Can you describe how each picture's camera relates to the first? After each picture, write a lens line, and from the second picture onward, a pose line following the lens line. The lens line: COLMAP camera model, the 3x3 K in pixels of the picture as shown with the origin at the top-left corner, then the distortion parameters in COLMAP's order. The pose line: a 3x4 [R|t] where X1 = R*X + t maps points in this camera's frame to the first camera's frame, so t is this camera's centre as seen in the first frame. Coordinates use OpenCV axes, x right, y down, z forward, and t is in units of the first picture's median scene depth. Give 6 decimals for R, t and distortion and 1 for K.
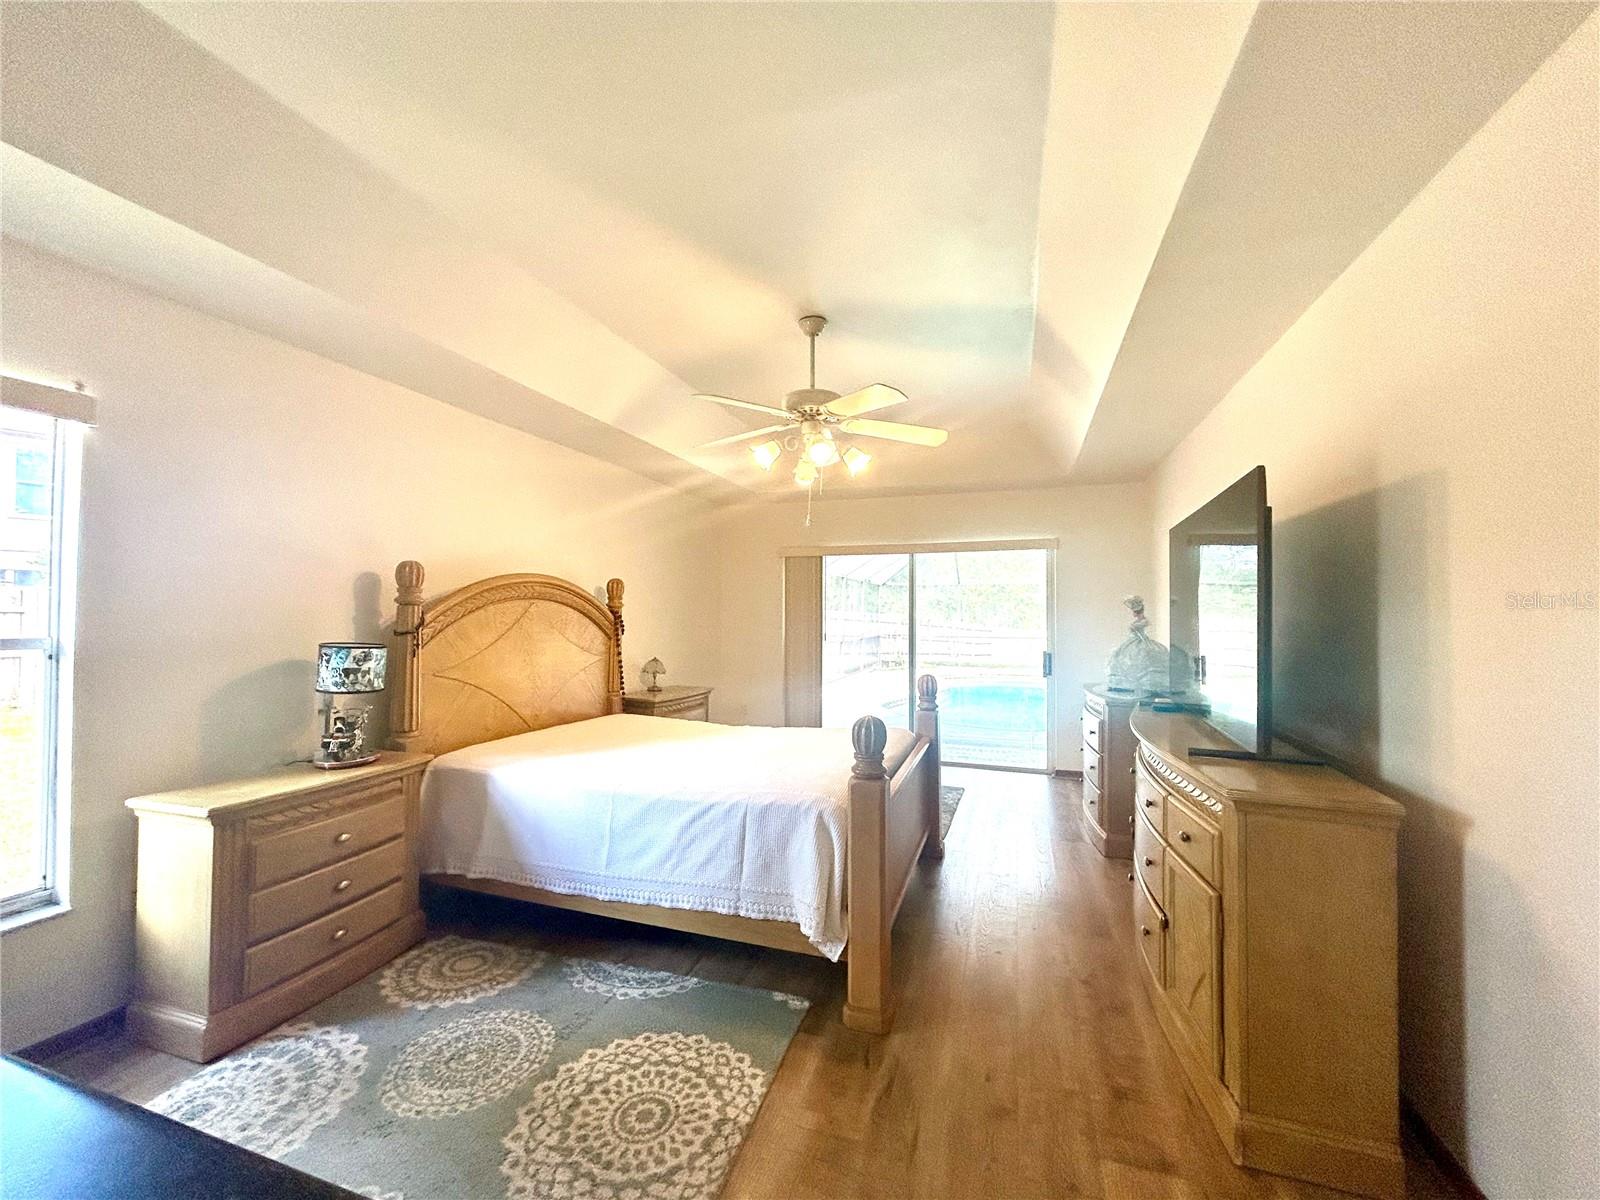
lens RADIAL K [[645.1, 0, 798.2], [0, 645.1, 603.7], [0, 0, 1]] dist [-0.001153, 0.001005]
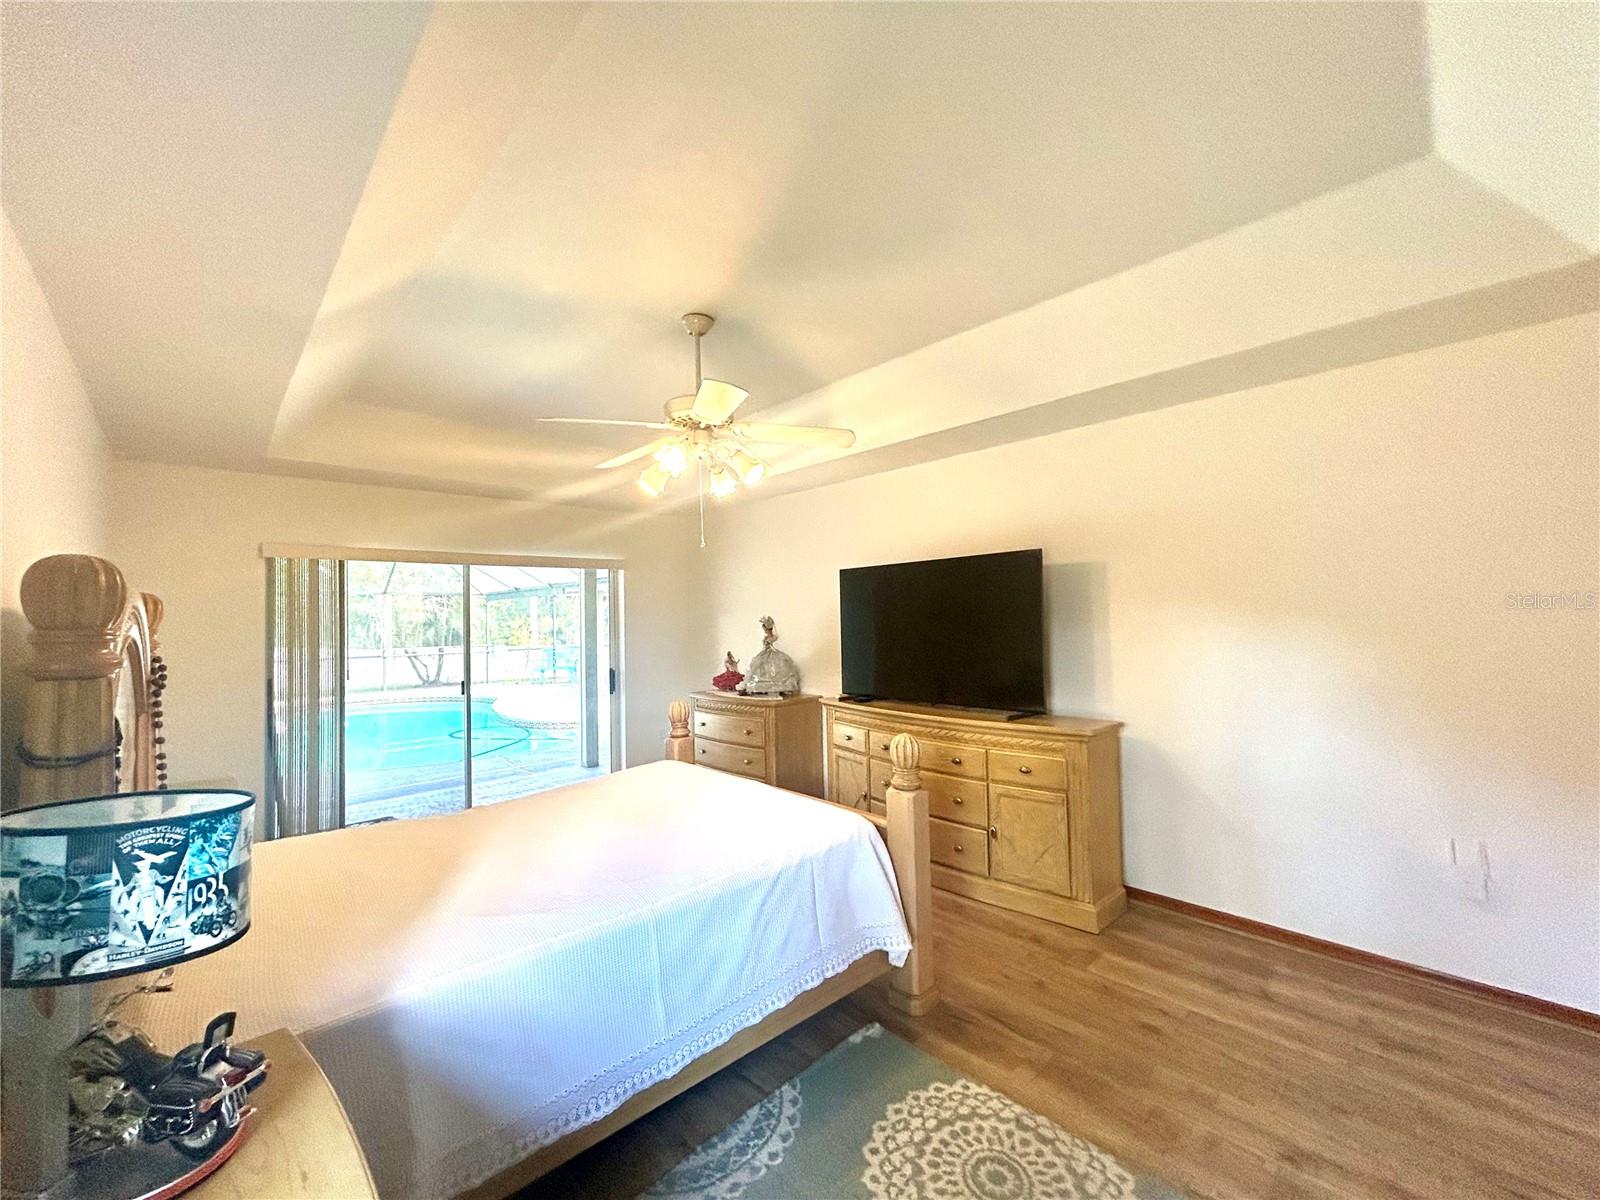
lens RADIAL K [[645.1, 0, 797.3], [0, 645.1, 597.8], [0, 0, 1]] dist [-0.001153, 0.001005]
pose [[0.474006, 0.011663, 0.880445, -0.929508], [0.008482, 0.999805, -0.017810, -0.043307], [-0.880481, 0.015911, 0.473814, 0.594577]]
